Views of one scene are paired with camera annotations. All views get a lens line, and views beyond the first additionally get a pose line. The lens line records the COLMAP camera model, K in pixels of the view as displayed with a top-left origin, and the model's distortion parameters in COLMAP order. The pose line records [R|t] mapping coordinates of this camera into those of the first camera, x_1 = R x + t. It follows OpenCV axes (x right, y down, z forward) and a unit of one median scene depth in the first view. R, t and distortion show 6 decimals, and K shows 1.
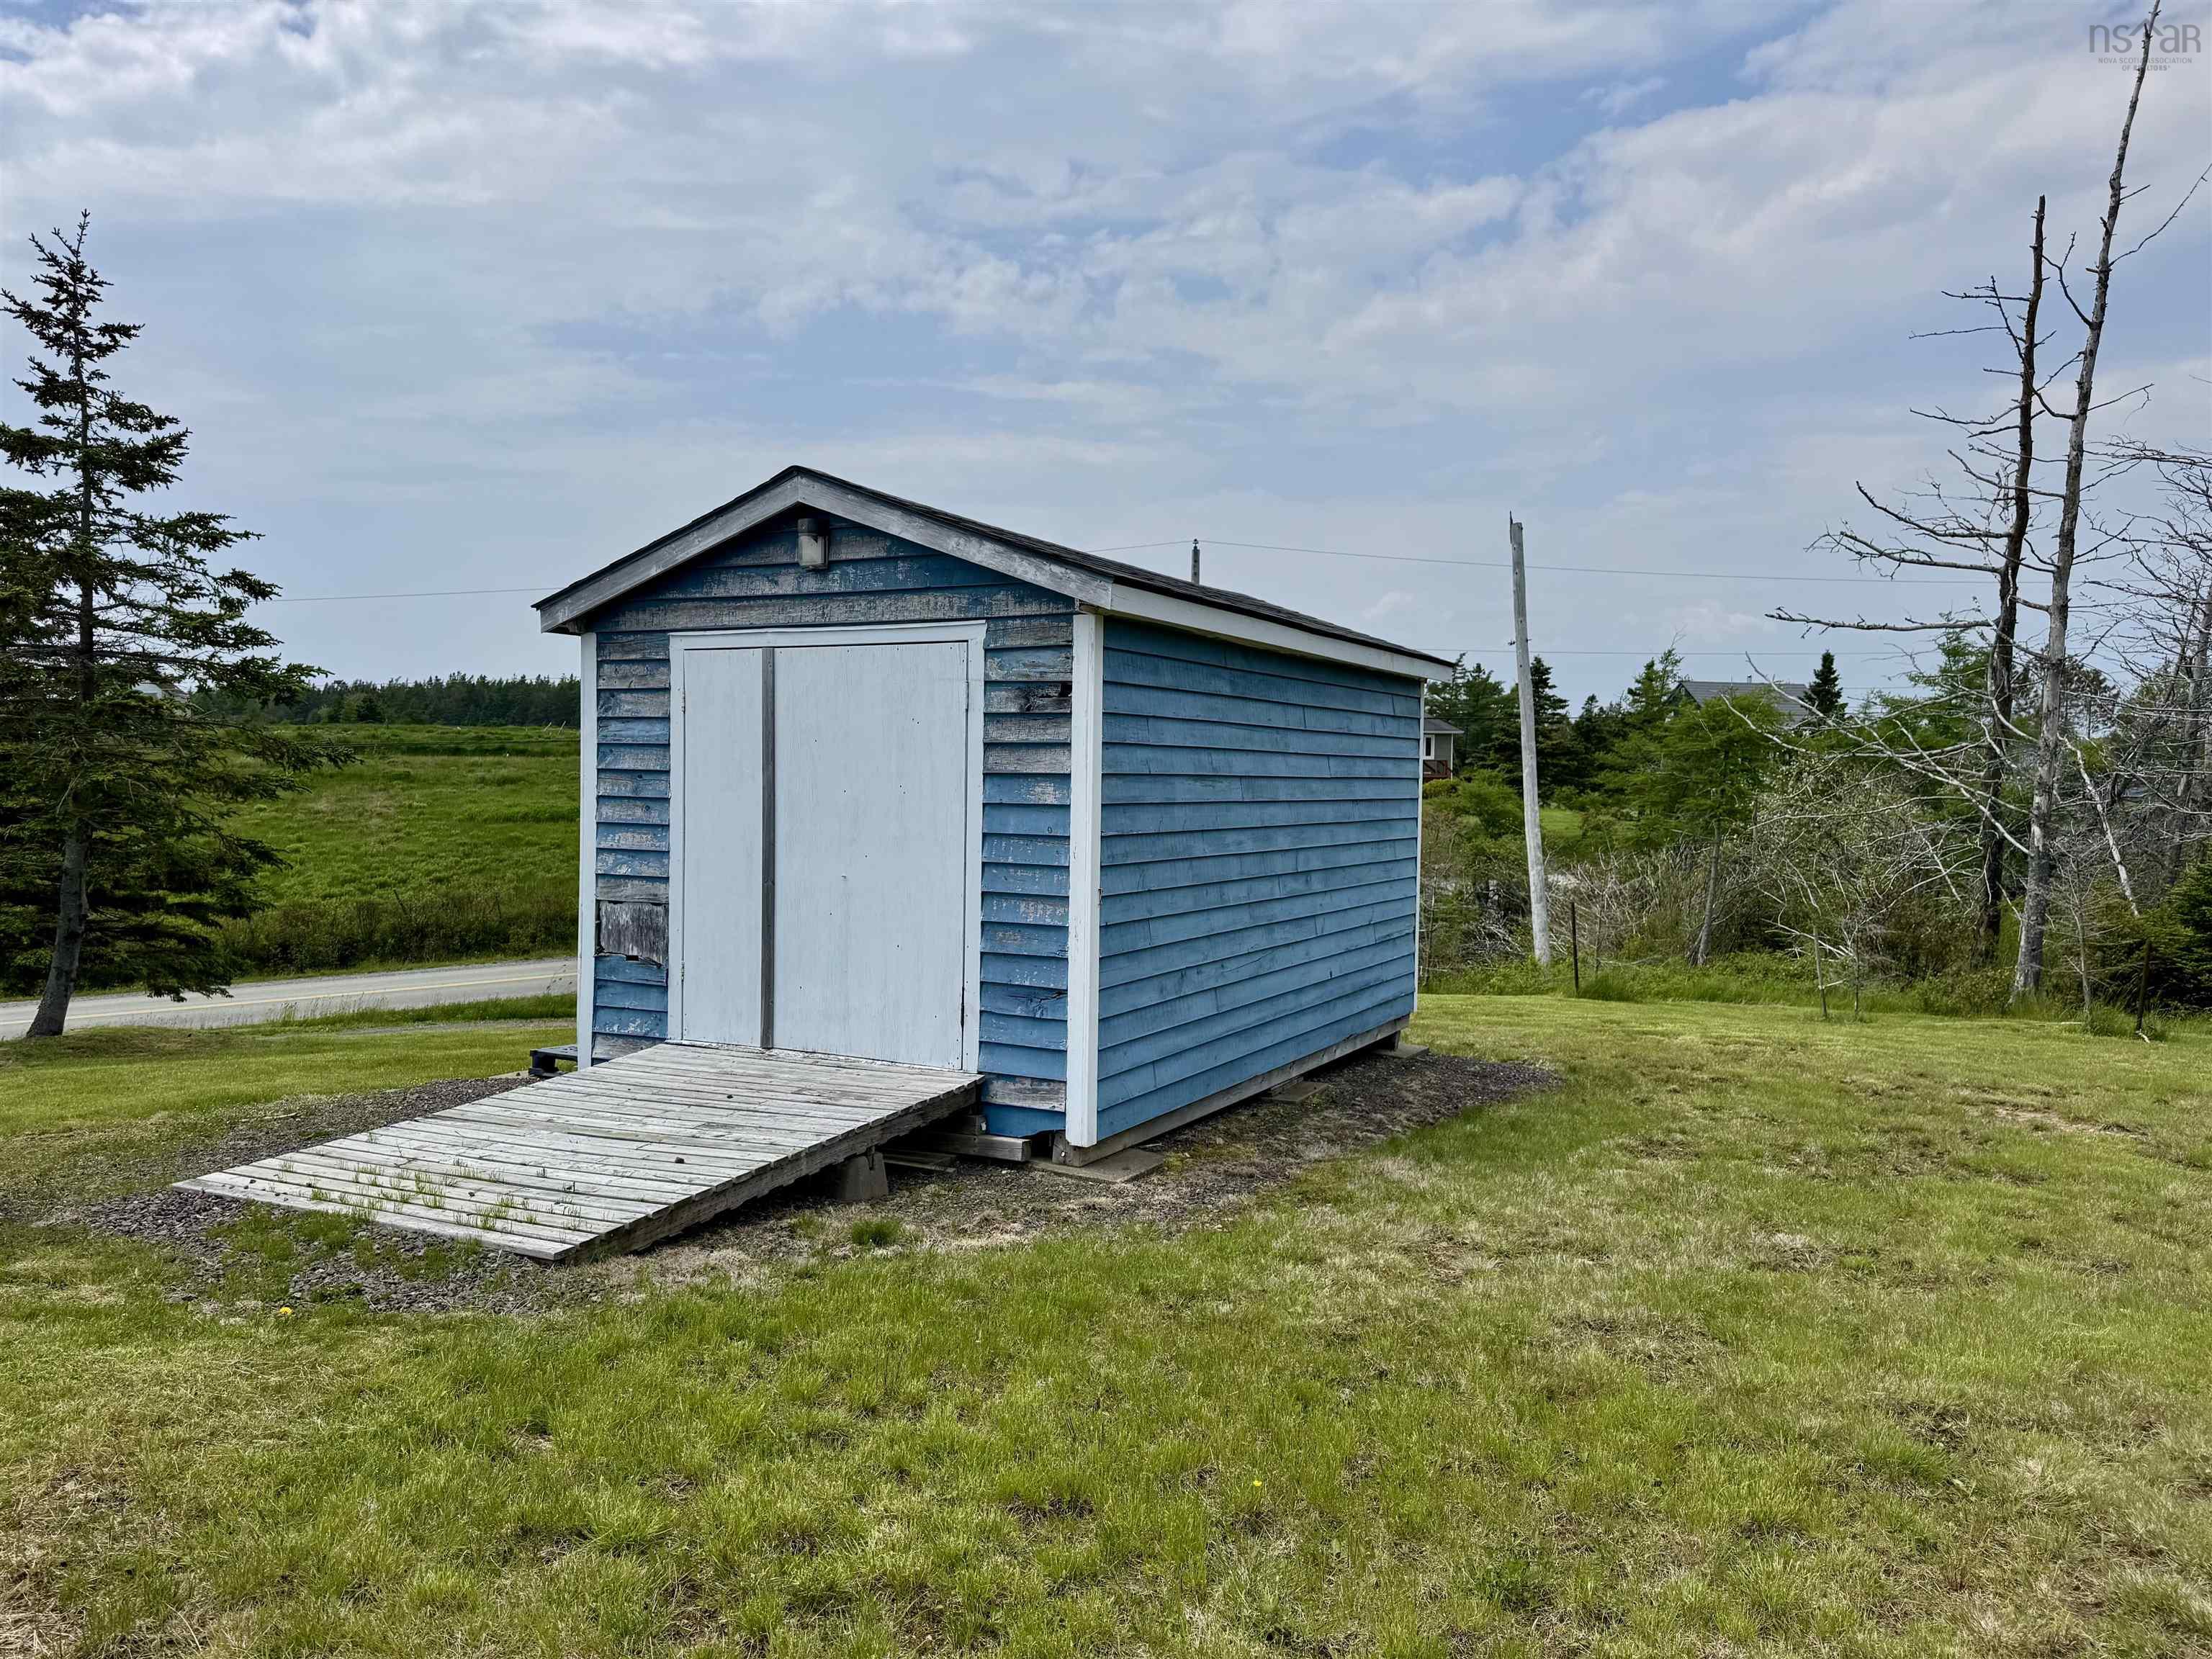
lens RADIAL K [[1554.8, 0, 1106.0], [0, 1554.8, 829.5], [0, 0, 1]] dist [0.152773, -0.248175]
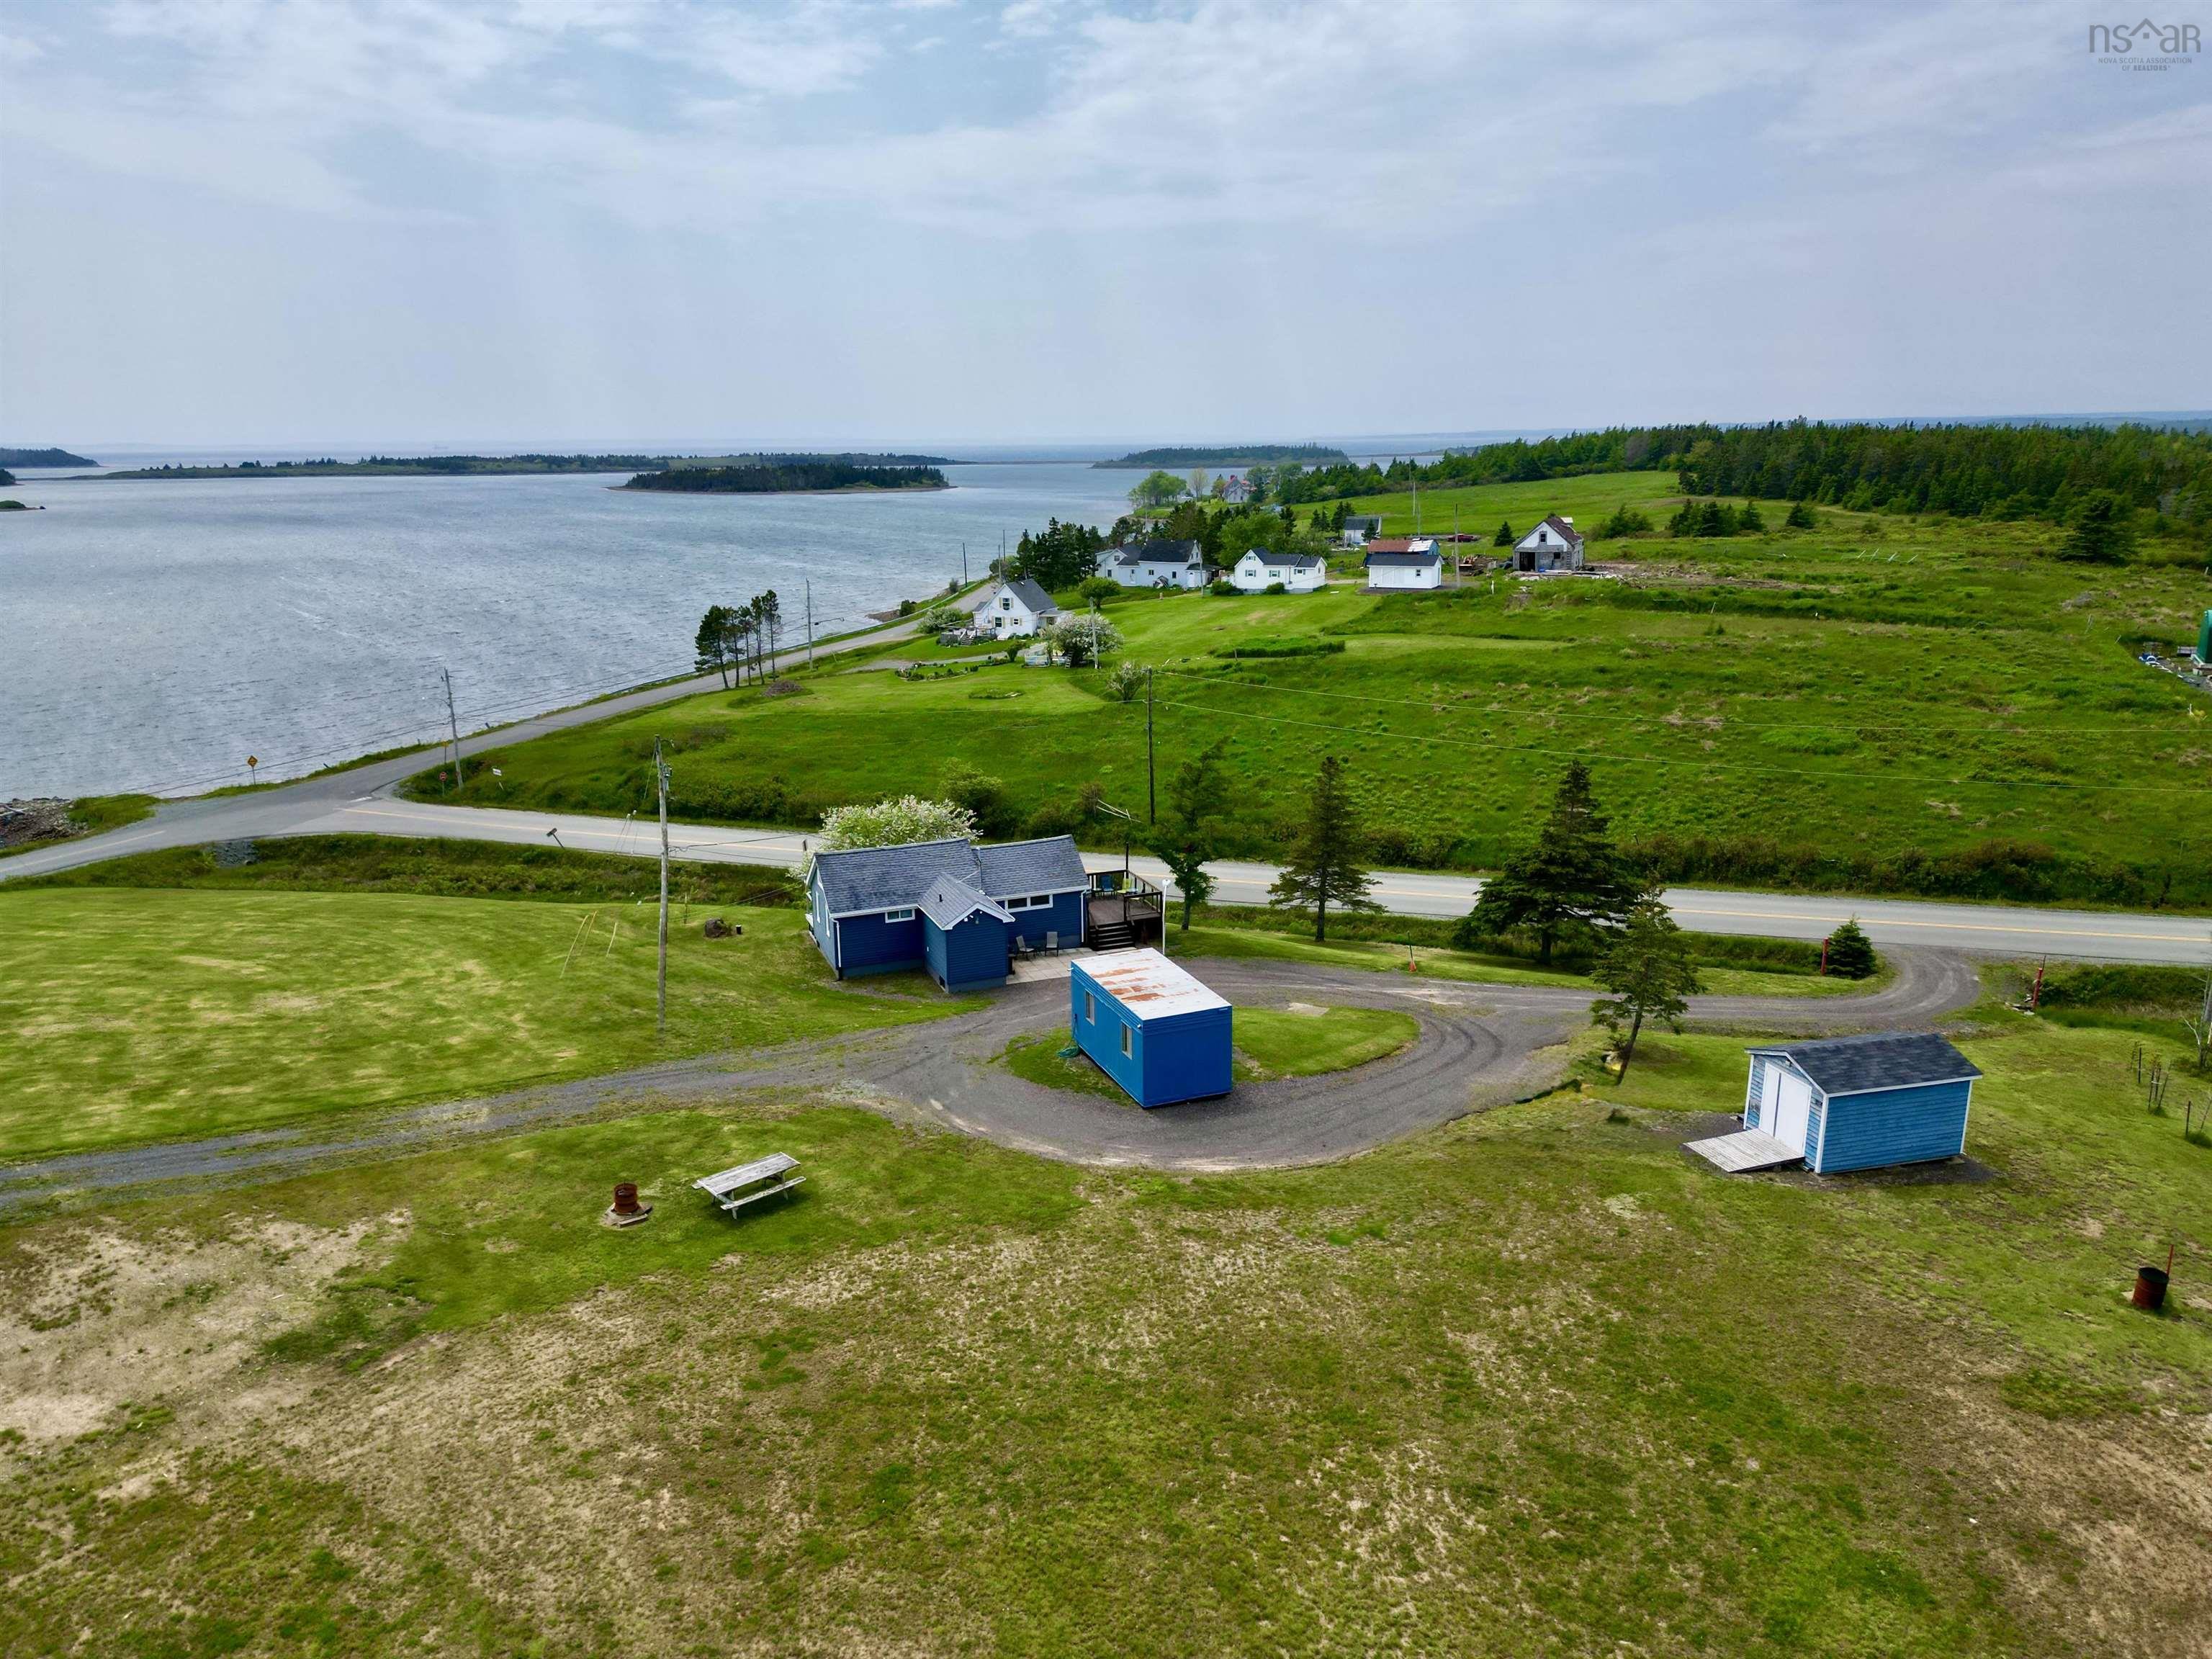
lens RADIAL K [[1559.2, 0, 1106.0], [0, 1559.2, 829.5], [0, 0, 1]] dist [0.088059, -0.097794]
pose [[0.705027, 0.150839, -0.692954, 1.954009], [-0.008878, 0.978919, 0.204054, -2.178181], [0.709125, -0.137712, 0.691504, -4.714899]]
